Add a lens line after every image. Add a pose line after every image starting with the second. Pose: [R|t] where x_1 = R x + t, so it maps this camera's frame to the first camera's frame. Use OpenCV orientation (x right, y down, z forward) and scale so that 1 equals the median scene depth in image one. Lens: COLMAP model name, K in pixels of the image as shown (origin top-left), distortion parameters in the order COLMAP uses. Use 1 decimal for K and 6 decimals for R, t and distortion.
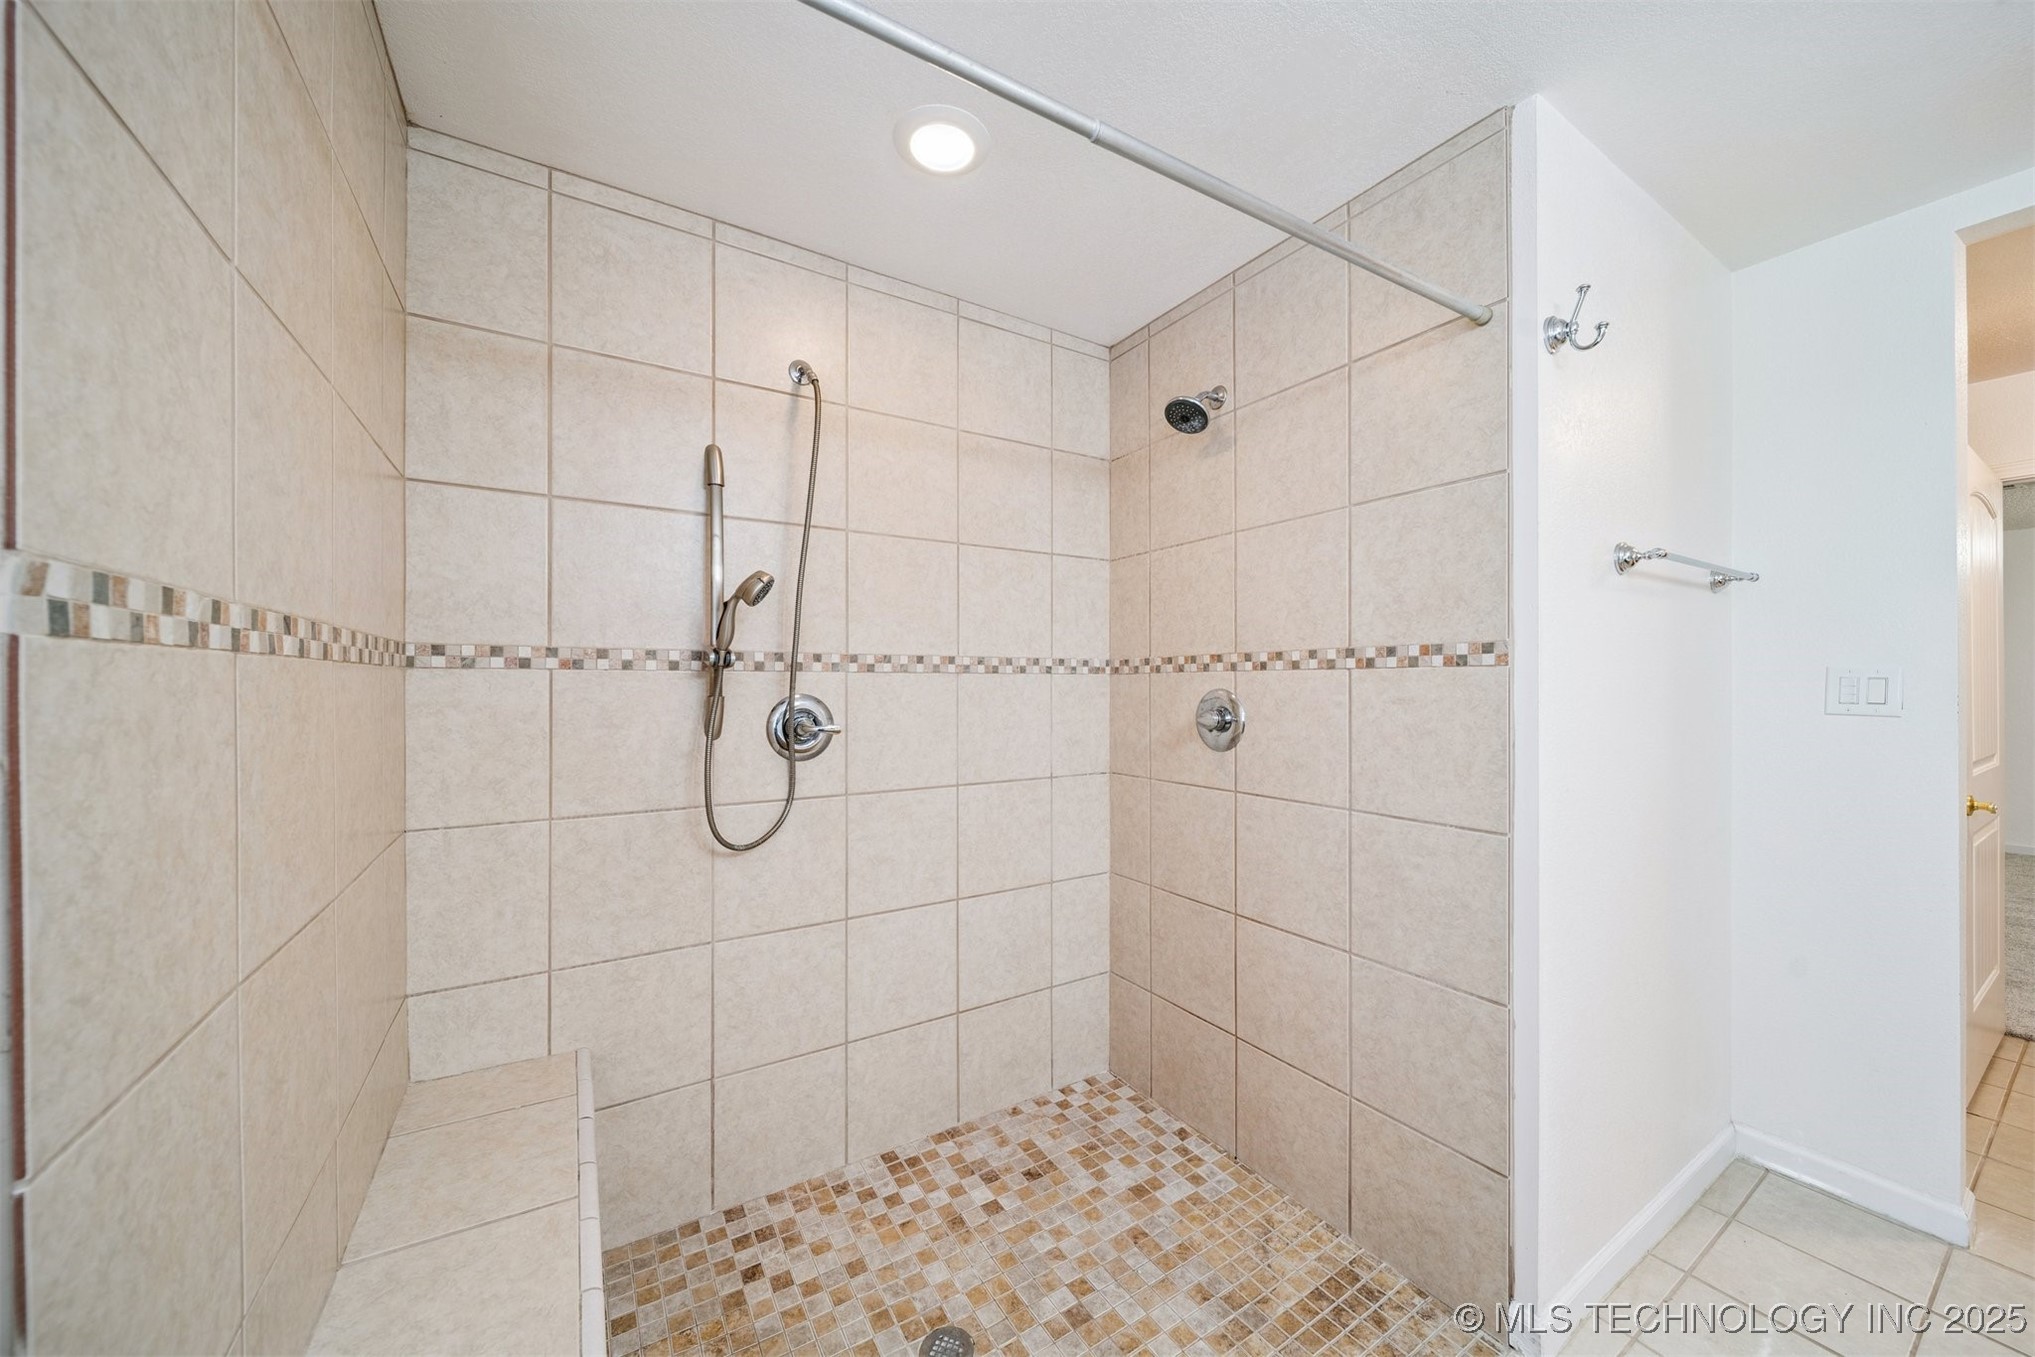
lens RADIAL K [[718.5, 0, 1017.7], [0, 718.5, 677.1], [0, 0, 1]] dist [-0.004660, -0.000753]
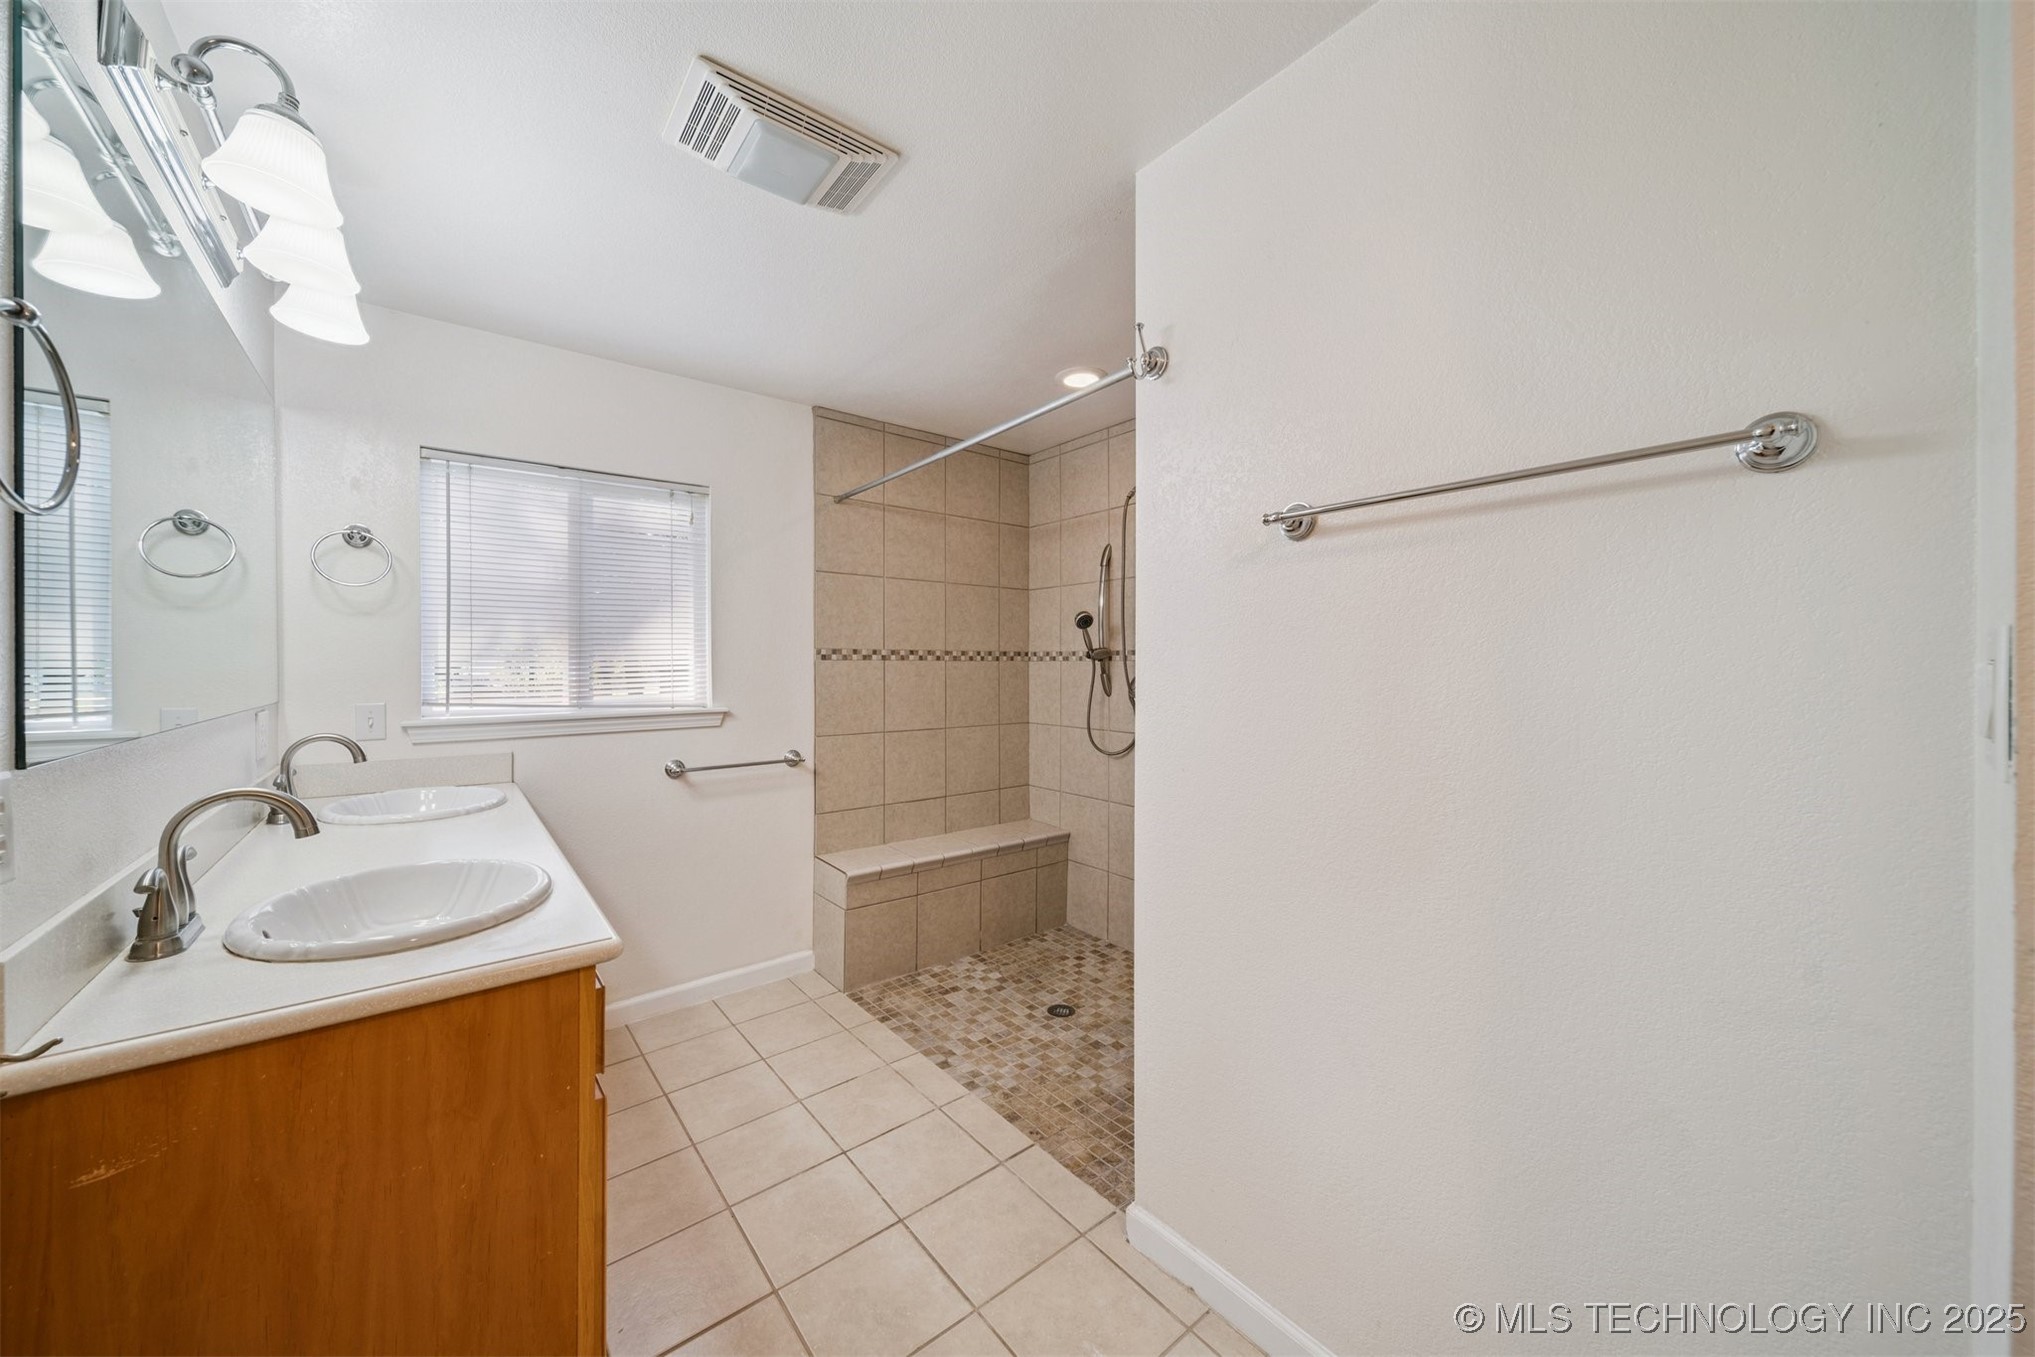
lens RADIAL K [[718.5, 0, 1019.9], [0, 718.5, 672.9], [0, 0, 1]] dist [-0.004660, -0.000753]
pose [[0.130798, 0.011904, -0.991338, 1.639111], [-0.001969, 0.999929, 0.011748, -0.000034], [0.991407, 0.000415, 0.130812, 0.571794]]
